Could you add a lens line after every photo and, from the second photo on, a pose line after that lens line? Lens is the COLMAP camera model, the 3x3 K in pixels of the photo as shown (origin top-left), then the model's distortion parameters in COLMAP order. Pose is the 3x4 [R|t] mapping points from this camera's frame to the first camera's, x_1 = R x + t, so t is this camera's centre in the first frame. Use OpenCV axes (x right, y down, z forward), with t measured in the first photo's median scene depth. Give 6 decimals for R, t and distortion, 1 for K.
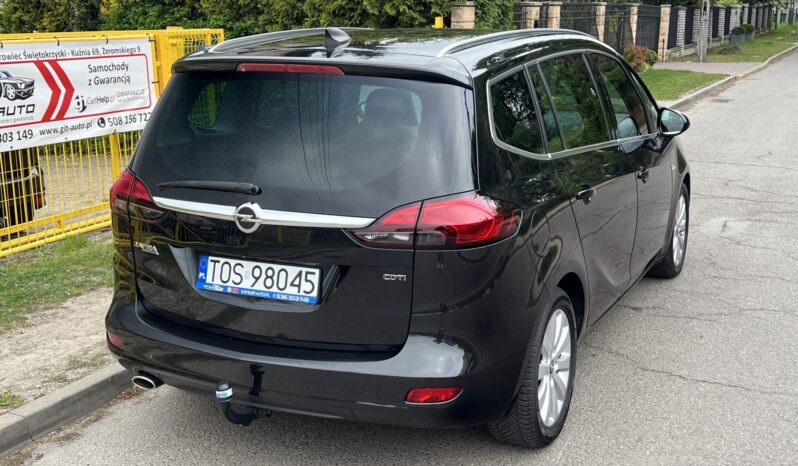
lens RADIAL K [[965.4, 0, 407.4], [0, 965.4, 226.3], [0, 0, 1]] dist [0.078803, 0.000000]
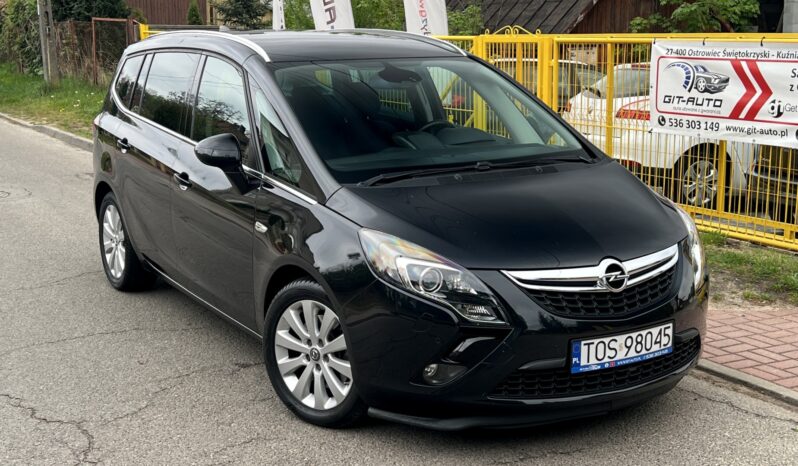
lens RADIAL K [[1072.1, 0, 398.0], [0, 1072.1, 235.7], [0, 0, 1]] dist [0.087797, 0.000000]
pose [[-0.562453, 0.172388, -0.808658, 1.432109], [-0.171282, 0.932516, 0.317925, -0.547611], [0.808894, 0.317327, -0.494970, 2.455585]]
